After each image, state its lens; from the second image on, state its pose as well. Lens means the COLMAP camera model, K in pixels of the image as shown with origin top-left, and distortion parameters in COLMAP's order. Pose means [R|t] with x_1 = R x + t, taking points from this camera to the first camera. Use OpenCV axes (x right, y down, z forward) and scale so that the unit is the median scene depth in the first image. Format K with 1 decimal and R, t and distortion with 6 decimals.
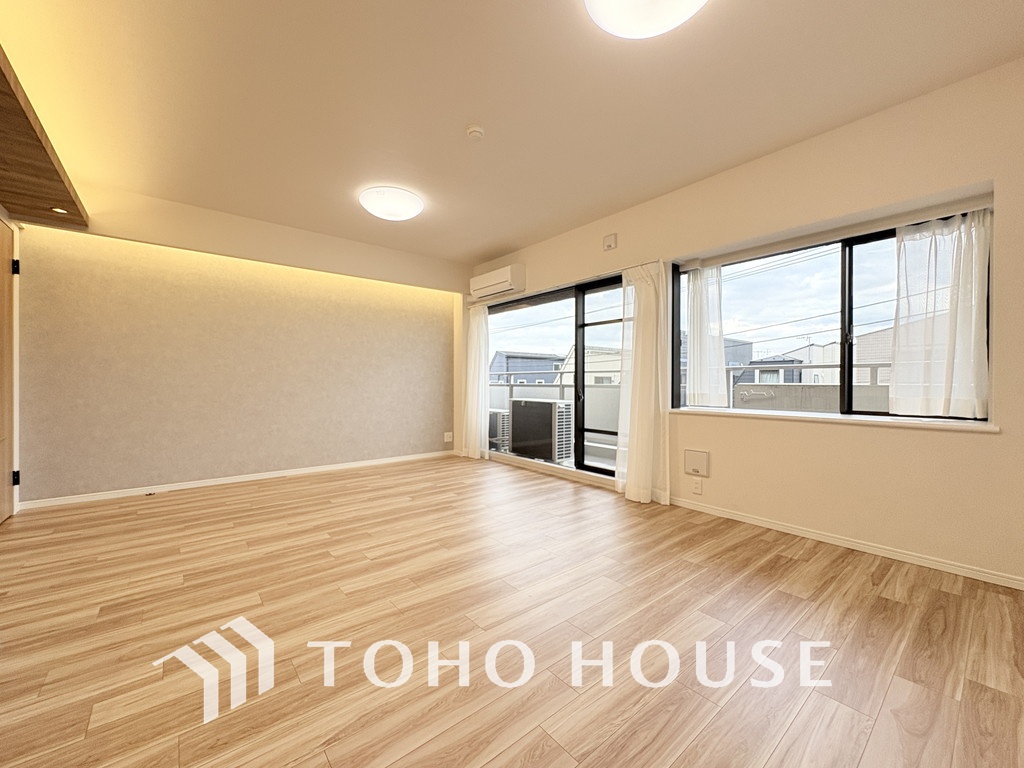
lens RADIAL K [[409.8, 0, 513.1], [0, 409.8, 383.0], [0, 0, 1]] dist [0.000061, 0.000308]
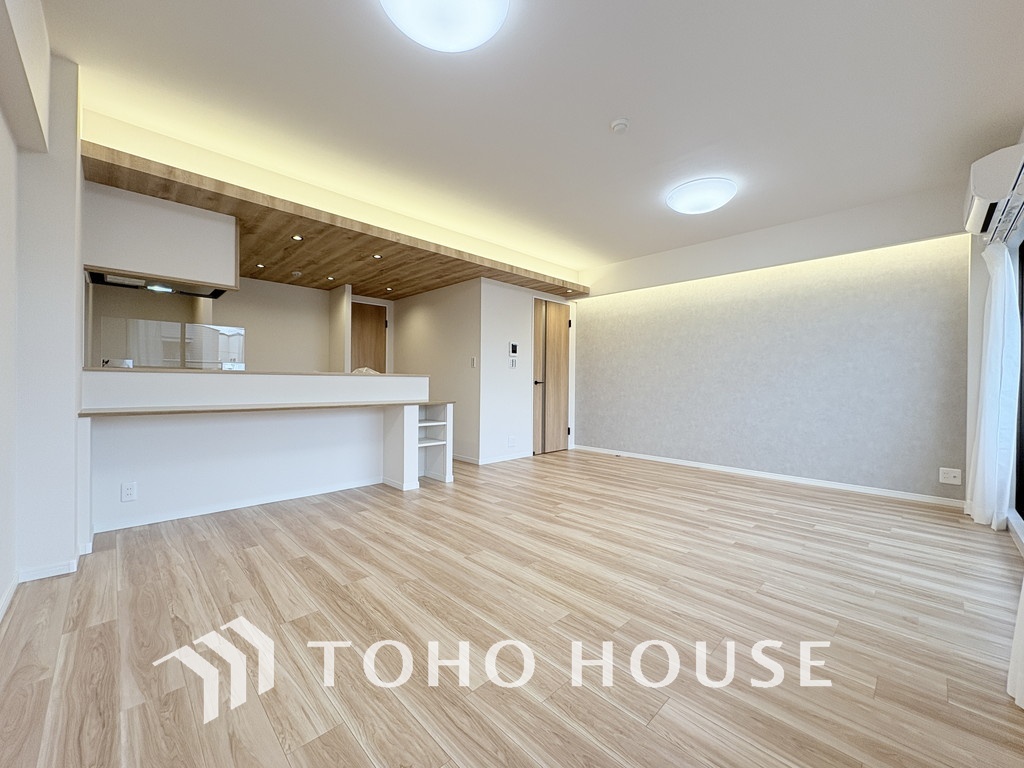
lens RADIAL K [[409.8, 0, 510.6], [0, 409.8, 383.0], [0, 0, 1]] dist [0.000061, 0.000308]
pose [[0.081265, 0.001815, -0.996691, 0.726860], [-0.011611, 0.999932, 0.000874, 0.003388], [0.996625, 0.011502, 0.081280, 0.564024]]
